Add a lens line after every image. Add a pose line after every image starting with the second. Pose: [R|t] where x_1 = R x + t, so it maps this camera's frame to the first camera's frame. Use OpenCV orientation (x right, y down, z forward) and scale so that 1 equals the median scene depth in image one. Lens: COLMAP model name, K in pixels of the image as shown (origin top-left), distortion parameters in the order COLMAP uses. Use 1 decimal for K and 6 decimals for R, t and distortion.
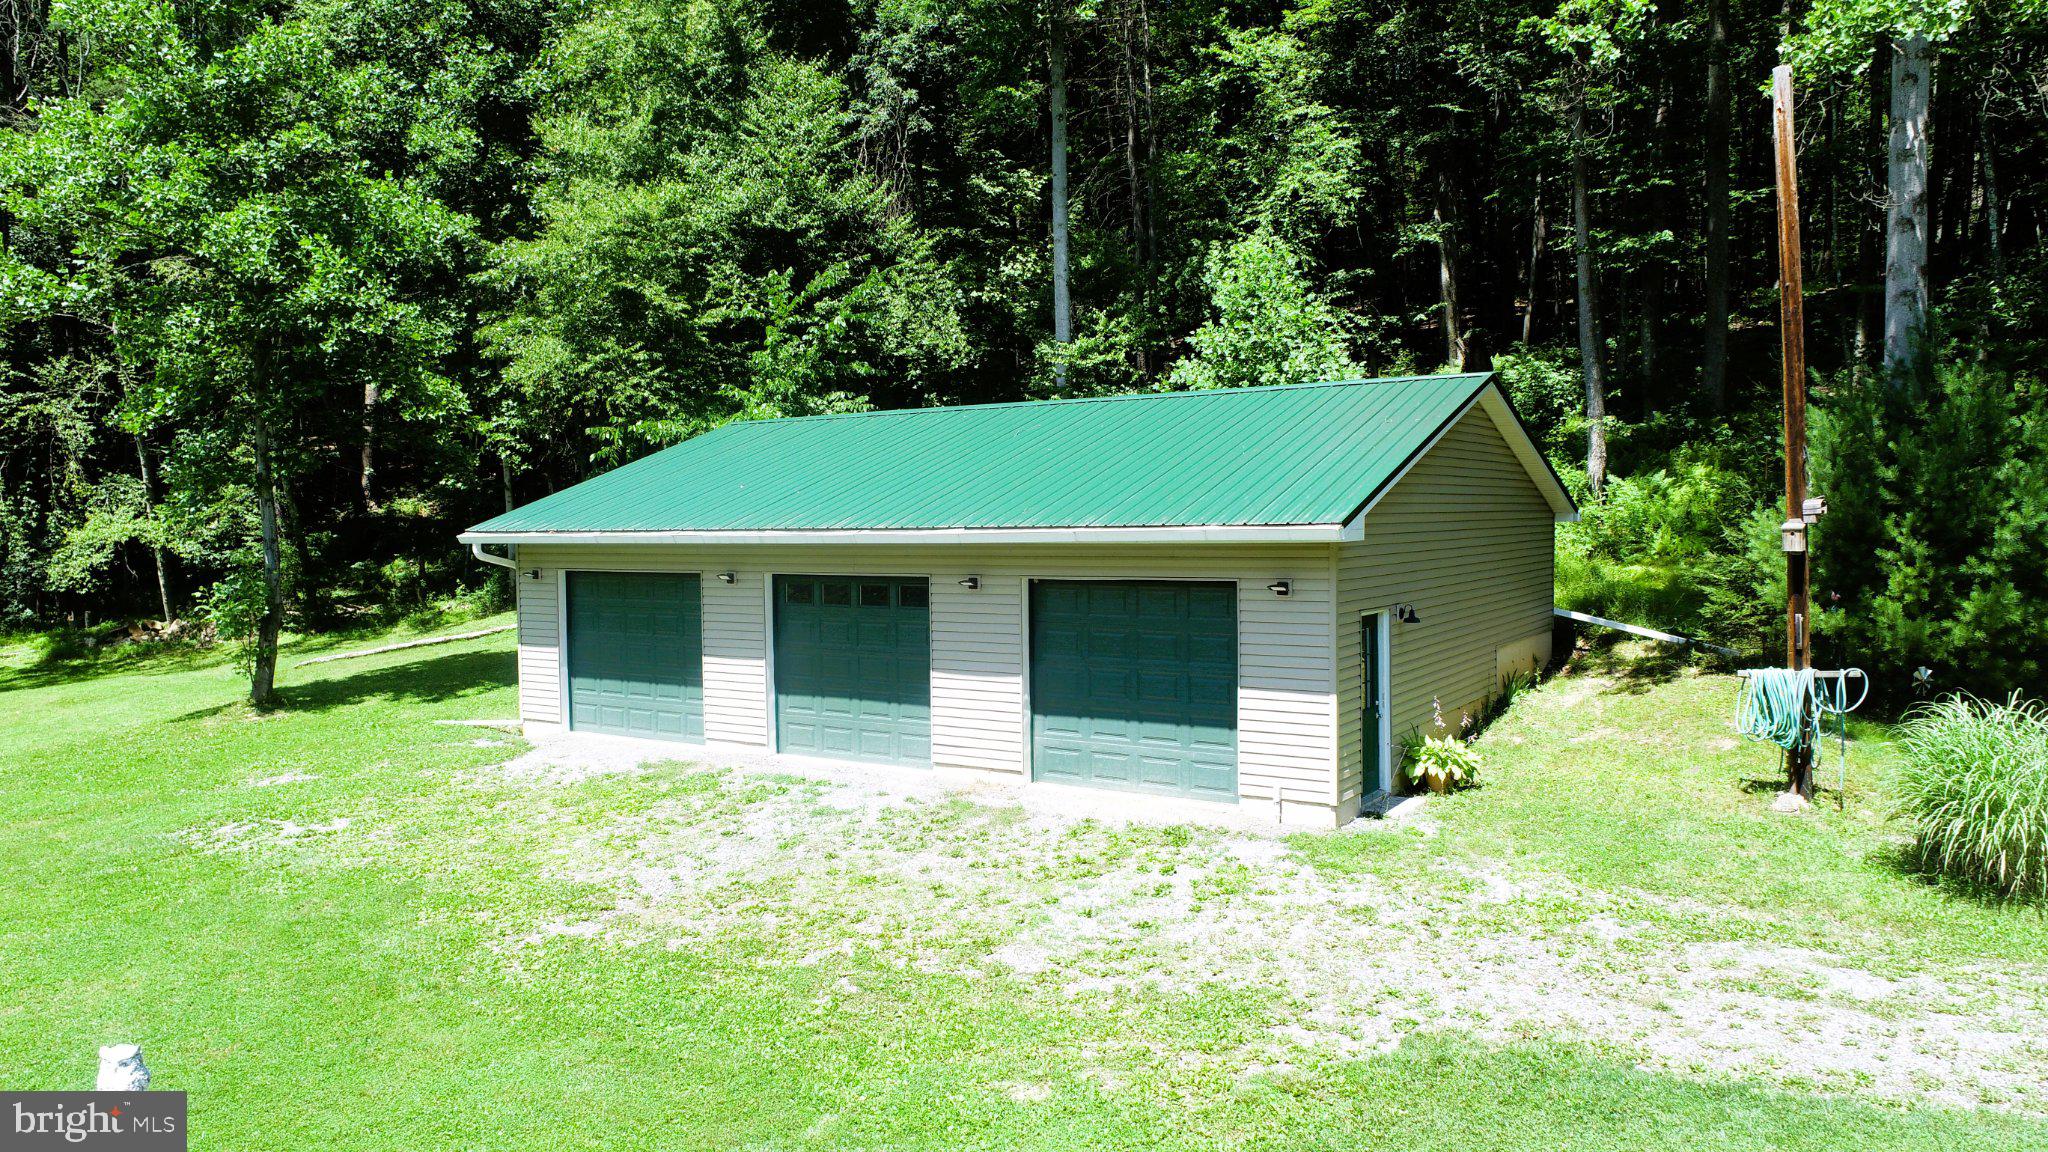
lens RADIAL K [[1386.3, 0, 1029.2], [0, 1386.3, 578.0], [0, 0, 1]] dist [-0.010897, 0.003297]
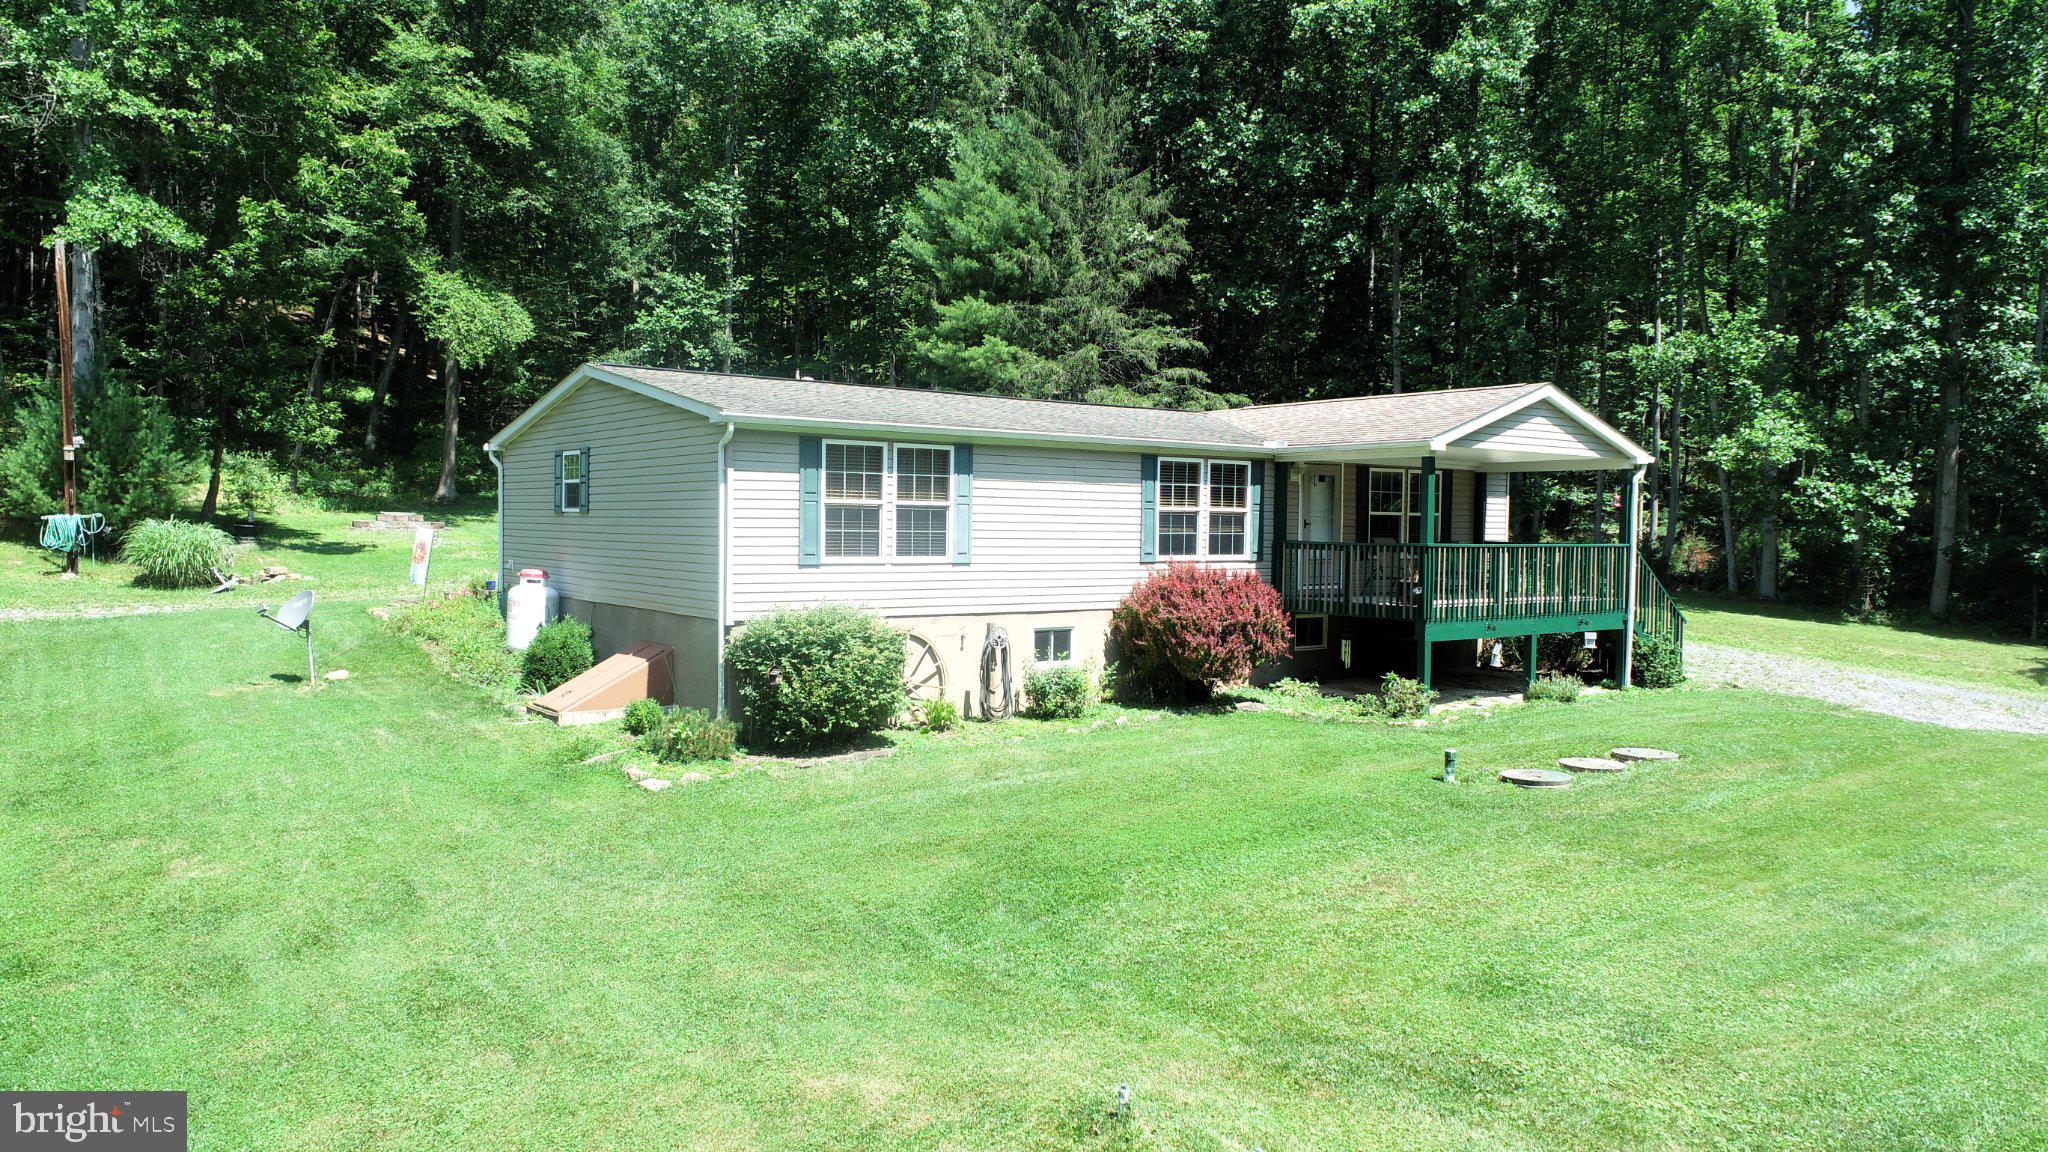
lens RADIAL K [[1386.3, 0, 1029.2], [0, 1386.3, 578.0], [0, 0, 1]] dist [-0.010897, 0.003297]
pose [[0.295993, -0.023726, 0.954896, -0.923952], [0.023982, 0.999561, 0.017402, 0.139450], [-0.954889, 0.017749, 0.296432, -0.934203]]
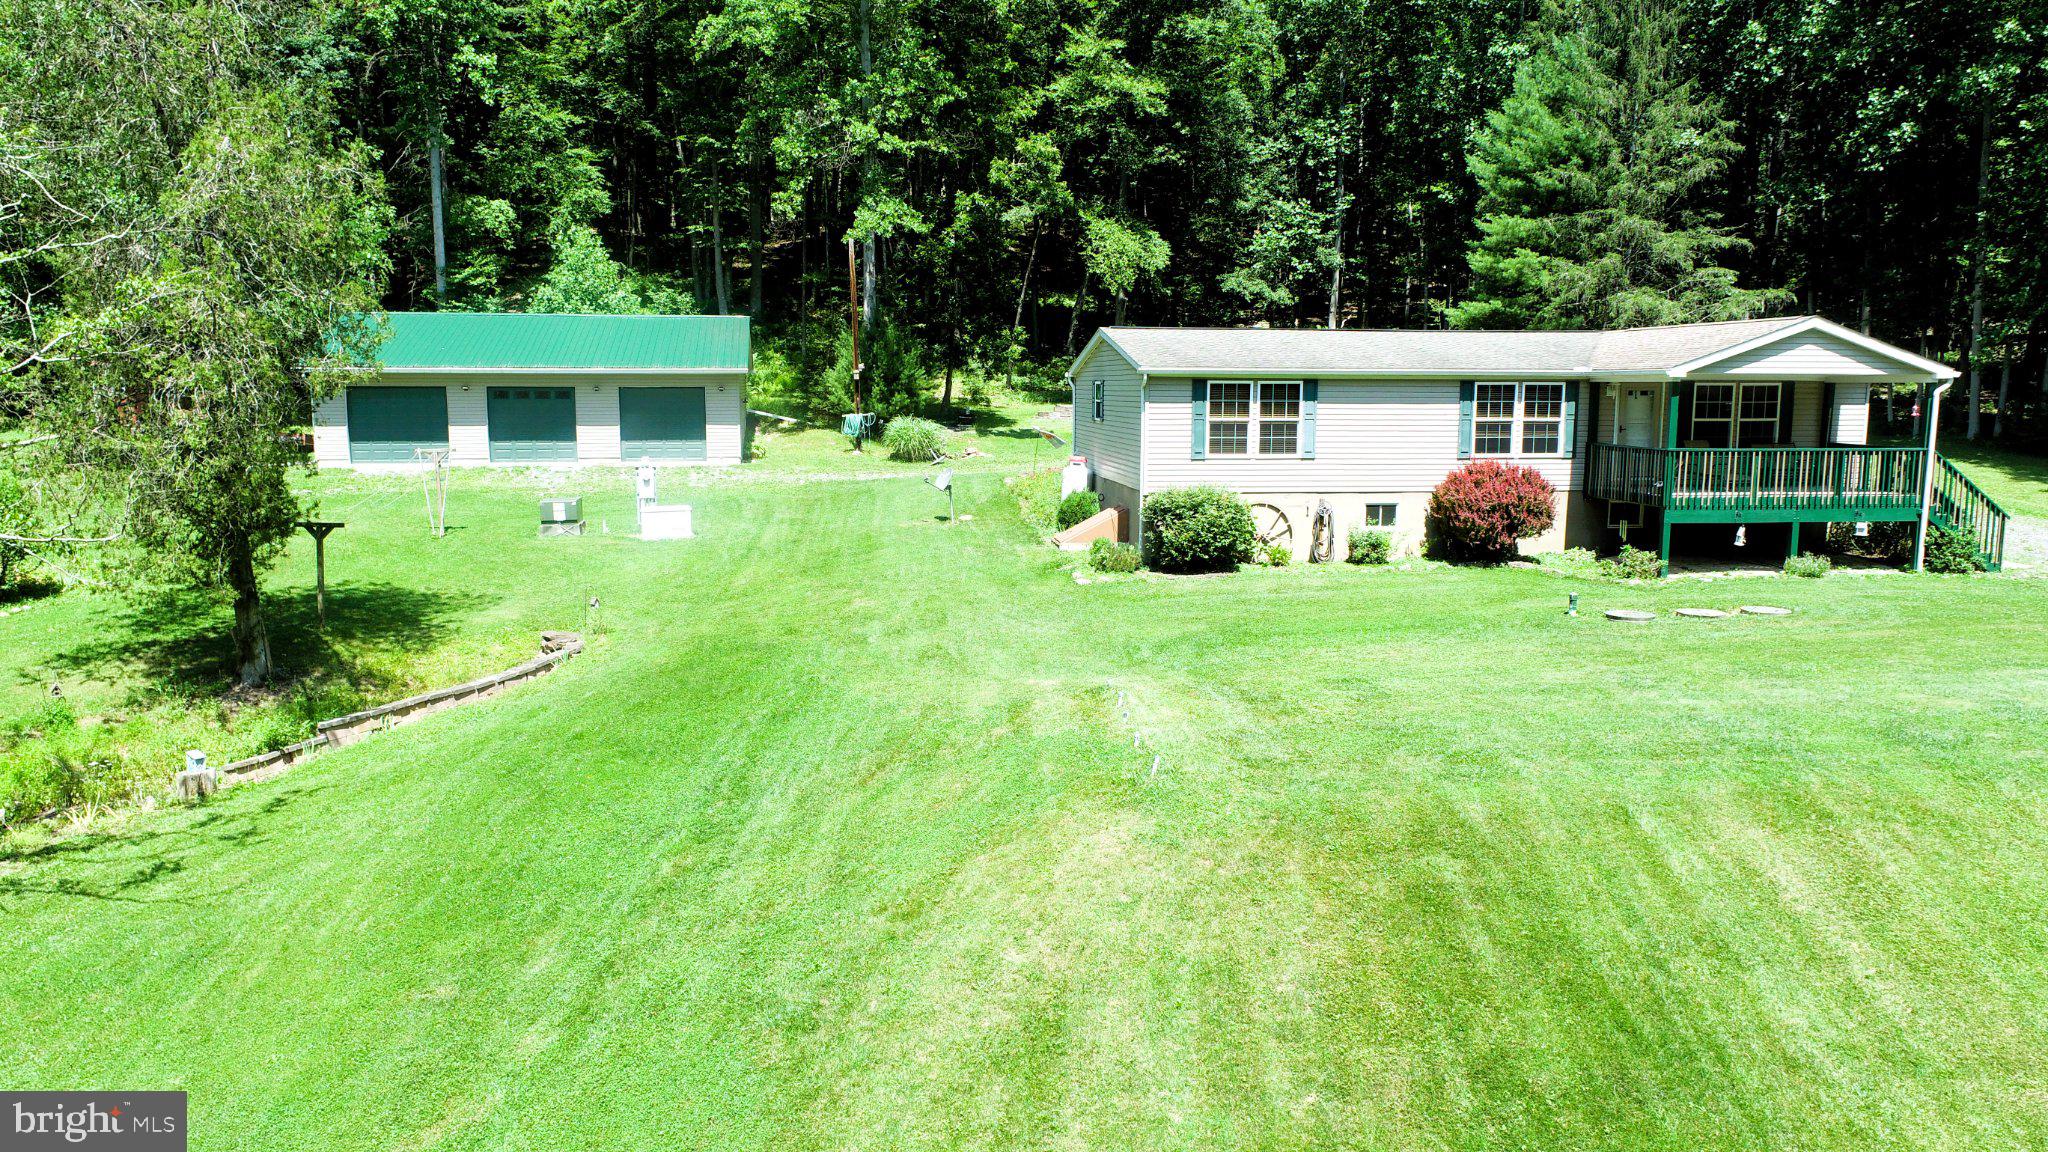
lens RADIAL K [[1386.3, 0, 1029.2], [0, 1386.3, 578.0], [0, 0, 1]] dist [-0.010897, 0.003297]
pose [[0.731609, -0.081973, 0.676778, -1.286684], [0.018118, 0.994732, 0.100898, 0.113392], [-0.681484, -0.061556, 0.729240, -1.572496]]
